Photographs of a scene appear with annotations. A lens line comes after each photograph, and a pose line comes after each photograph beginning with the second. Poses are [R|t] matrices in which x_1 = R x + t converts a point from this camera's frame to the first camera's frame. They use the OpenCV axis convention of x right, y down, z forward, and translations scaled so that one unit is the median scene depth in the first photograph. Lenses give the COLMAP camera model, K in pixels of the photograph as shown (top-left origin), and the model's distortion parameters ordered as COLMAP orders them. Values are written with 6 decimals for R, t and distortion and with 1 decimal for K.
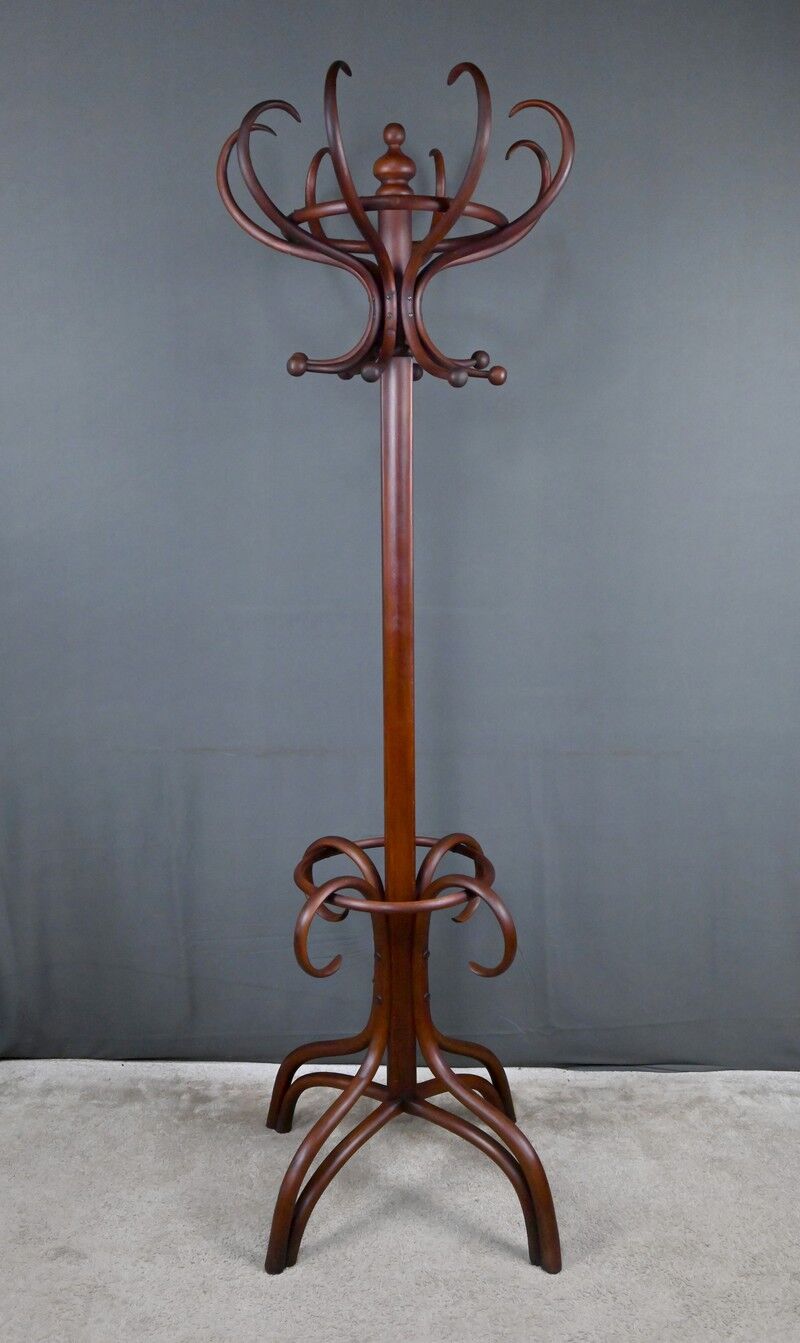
lens RADIAL K [[1463.7, 0, 400.1], [0, 1463.7, 720.9], [0, 0, 1]] dist [0.000709, 0.000000]
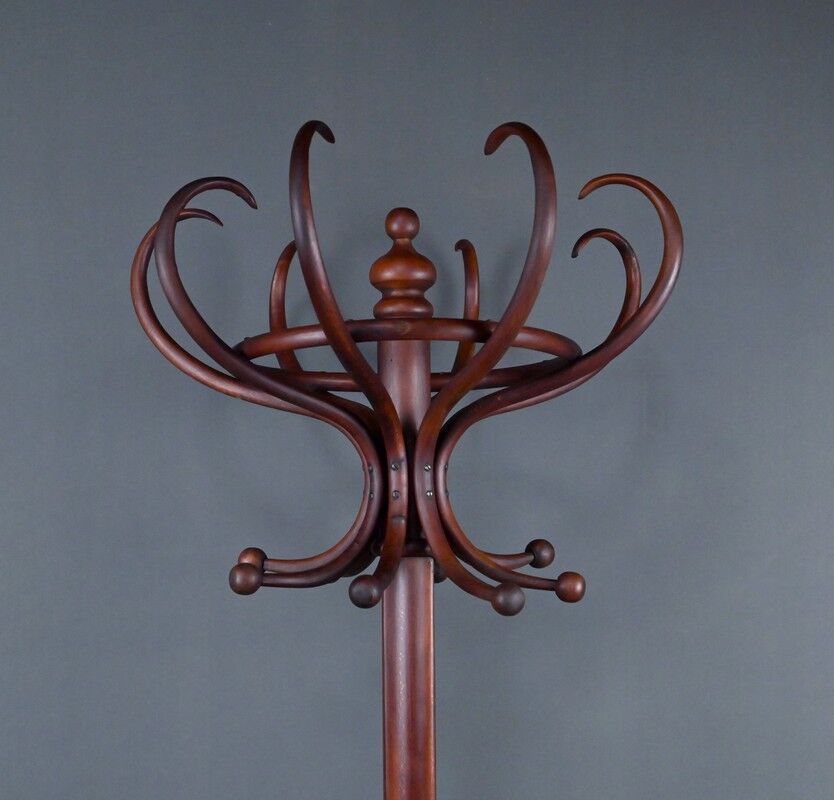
lens RADIAL K [[1791.7, 0, 417.2], [0, 1791.7, 402.1], [0, 0, 1]] dist [-0.057776, 0.000000]
pose [[0.999976, -0.006127, 0.003105, -0.000229], [0.006724, 0.965563, -0.260083, -0.117612], [-0.001405, 0.260098, 0.965581, 0.253371]]
